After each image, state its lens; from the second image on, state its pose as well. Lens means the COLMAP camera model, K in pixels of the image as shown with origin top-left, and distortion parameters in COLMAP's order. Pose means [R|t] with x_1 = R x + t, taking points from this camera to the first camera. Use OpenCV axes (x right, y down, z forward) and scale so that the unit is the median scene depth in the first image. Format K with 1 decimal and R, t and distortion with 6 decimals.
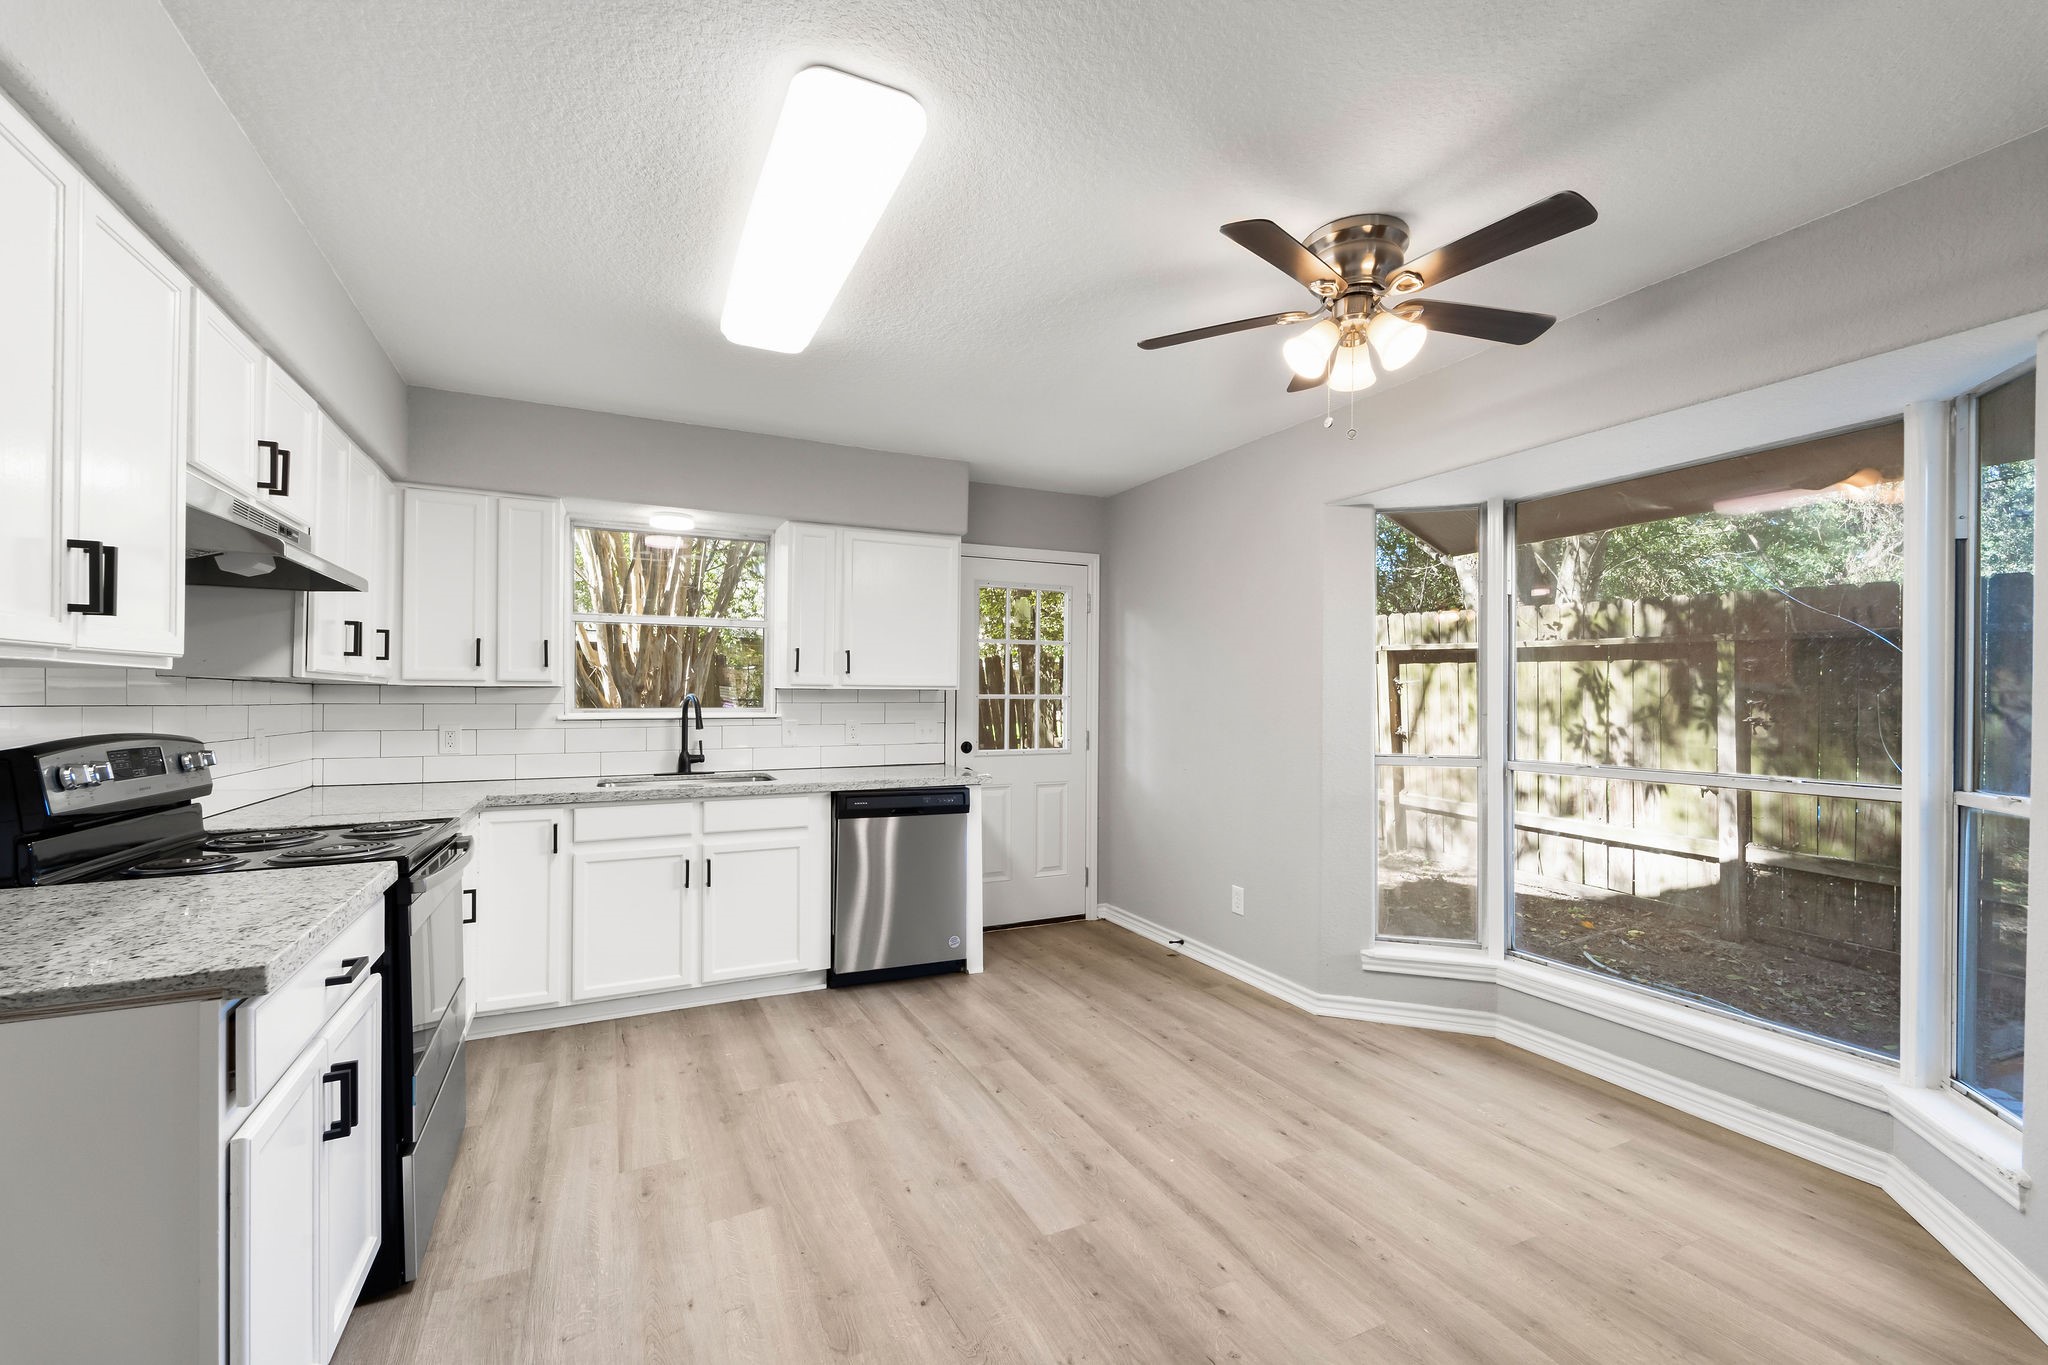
lens RADIAL K [[847.5, 0, 1033.4], [0, 847.5, 680.6], [0, 0, 1]] dist [0.000323, -0.000564]
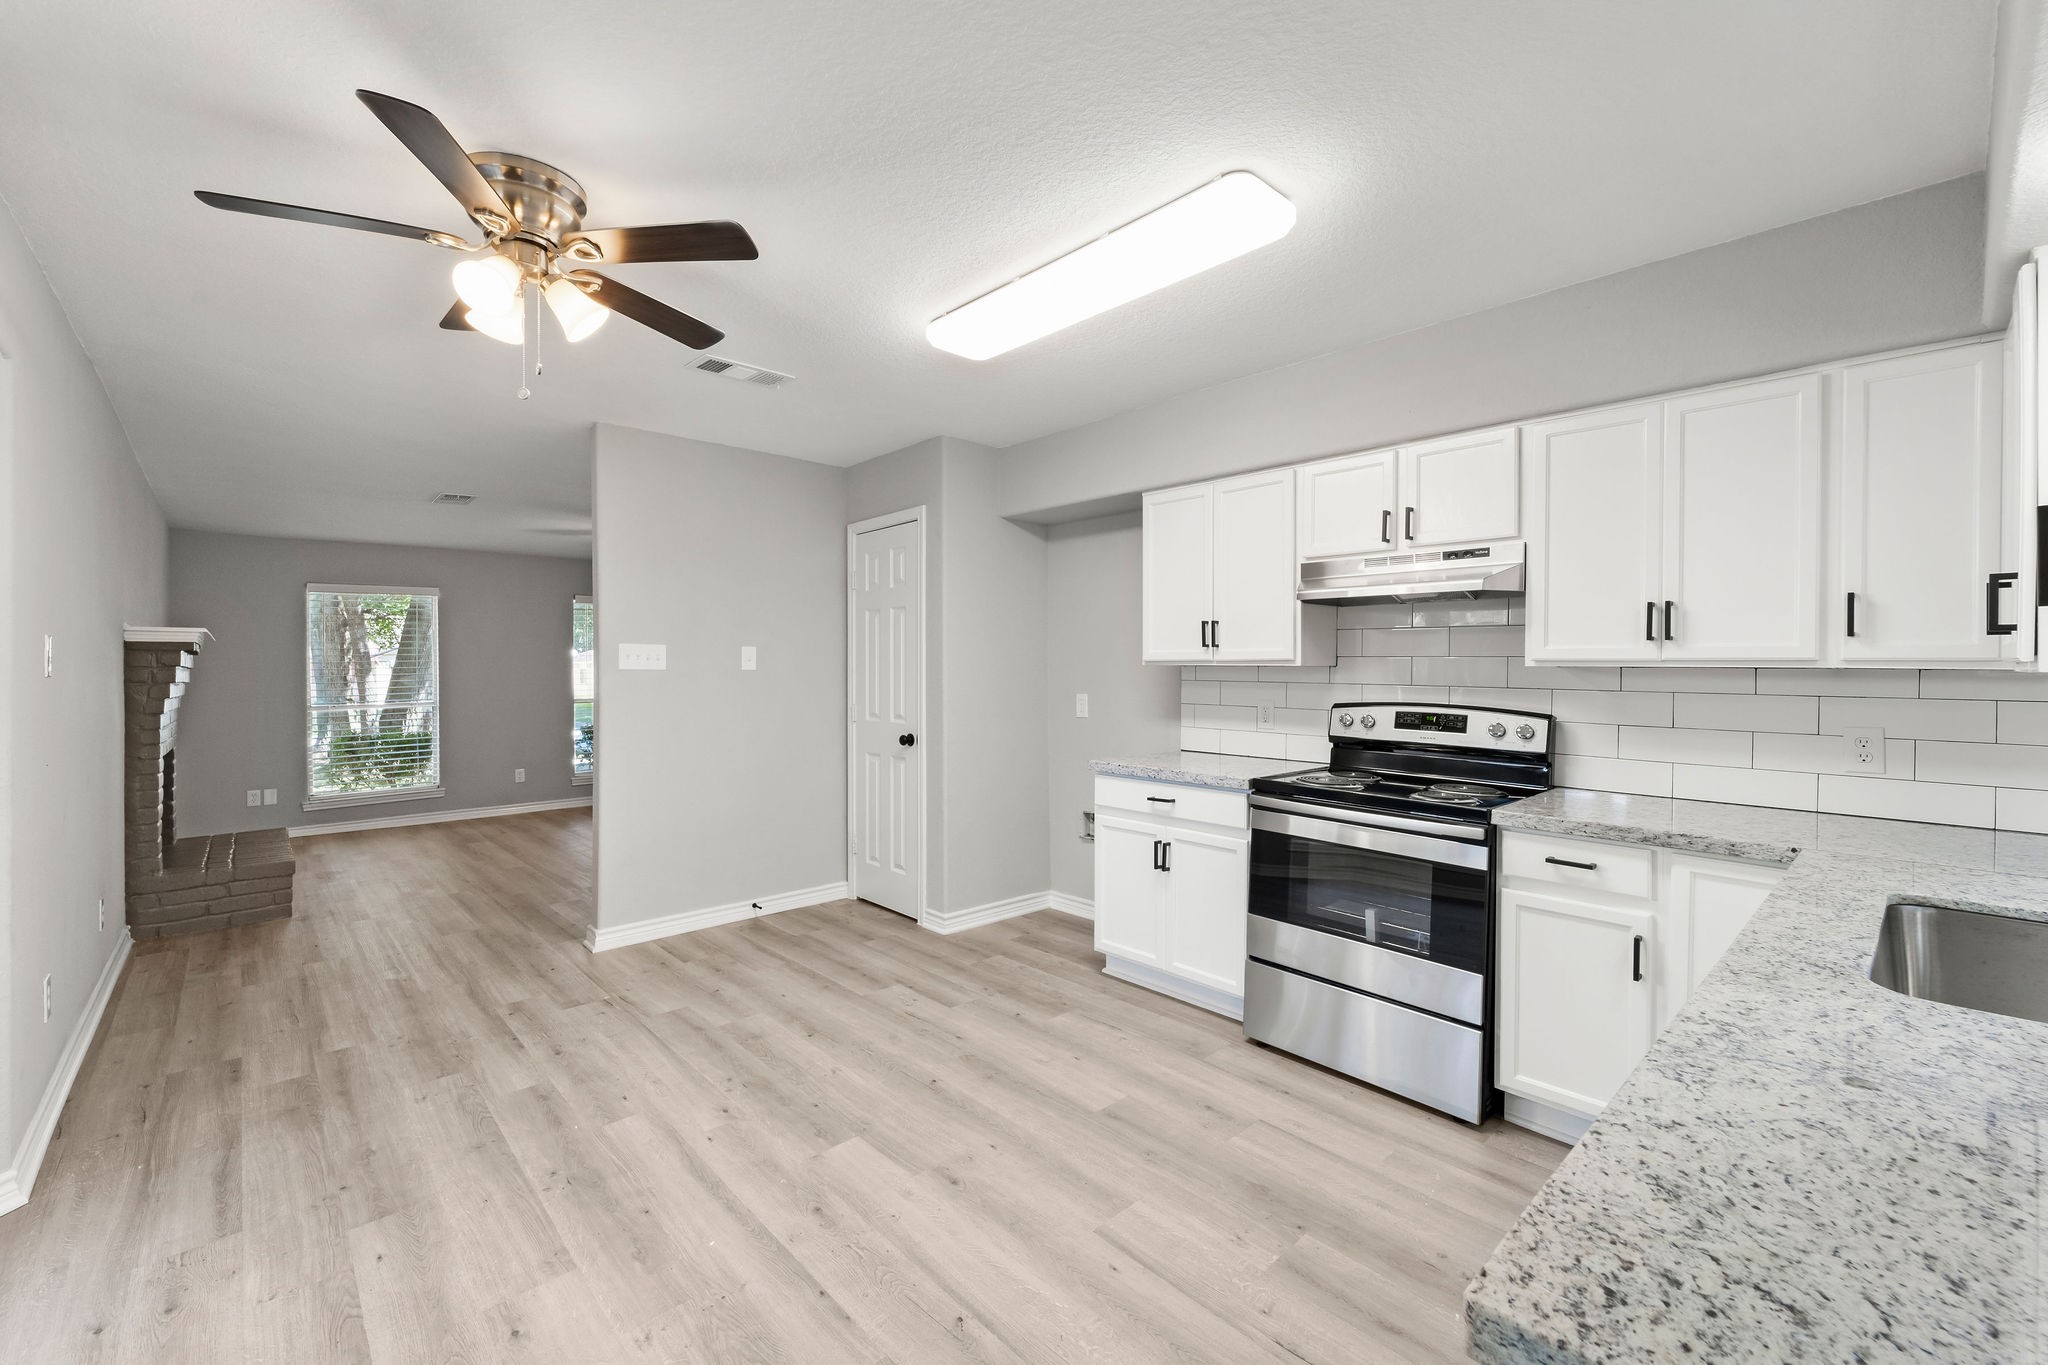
lens RADIAL K [[847.5, 0, 1033.4], [0, 847.5, 680.6], [0, 0, 1]] dist [0.000323, -0.000564]
pose [[-0.958473, -0.000404, -0.285184, 0.069595], [-0.000550, 1.000000, 0.000432, 0.010504], [0.285183, 0.000571, -0.958473, 1.322864]]
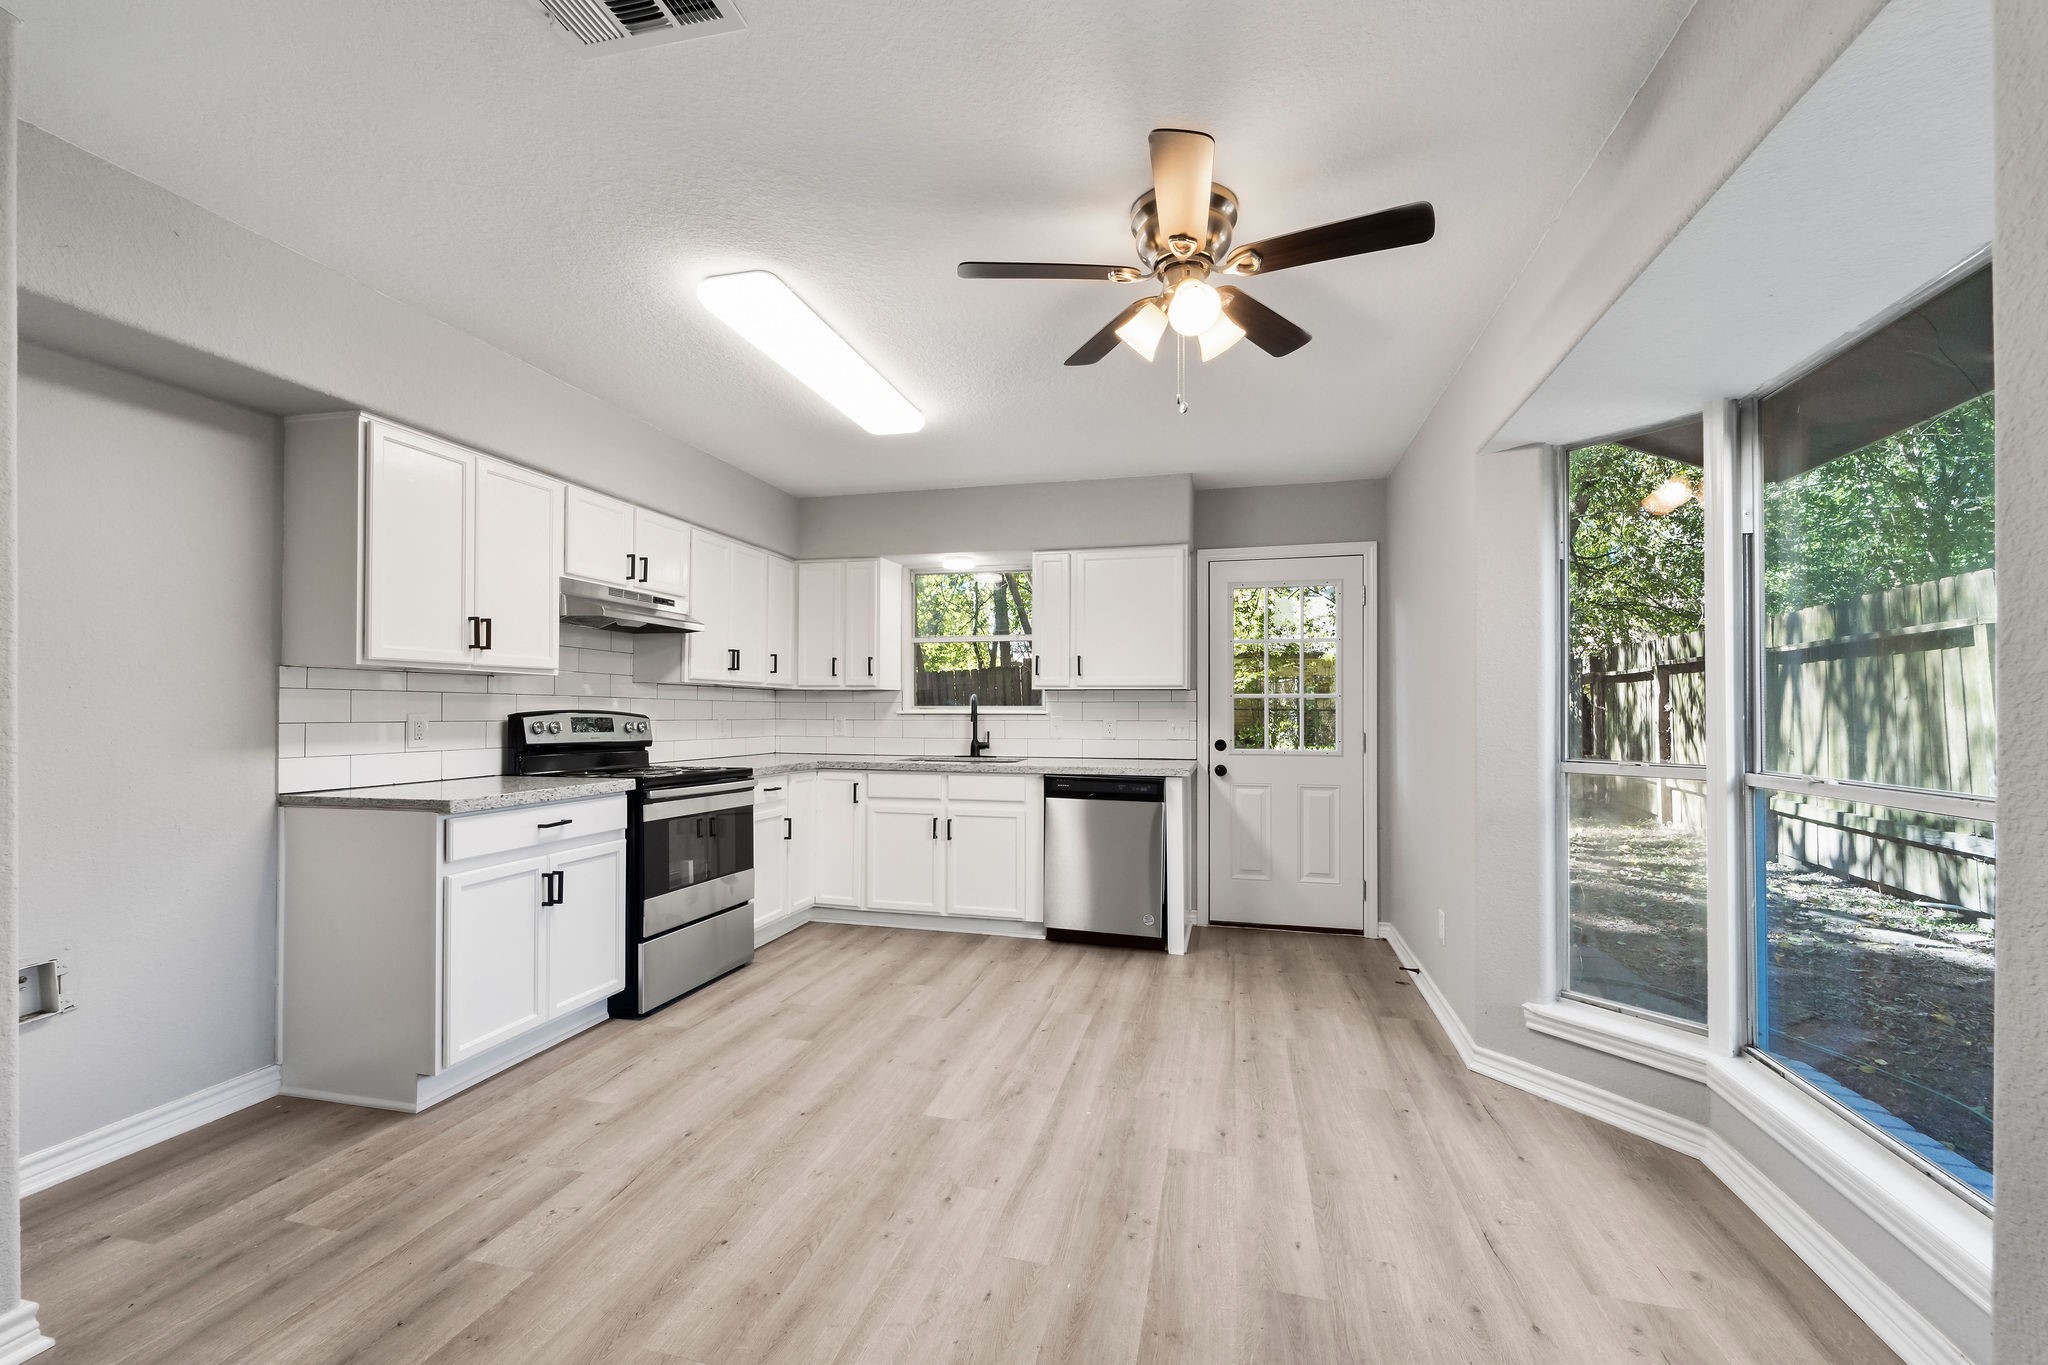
lens RADIAL K [[834.4, 0, 1032.4], [0, 834.4, 696.6], [0, 0, 1]] dist [0.000393, -0.000142]
pose [[0.763813, -0.010049, -0.645359, 0.560917], [0.010725, 0.999938, -0.002877, 0.027353], [0.645348, -0.004724, 0.763874, 0.102473]]
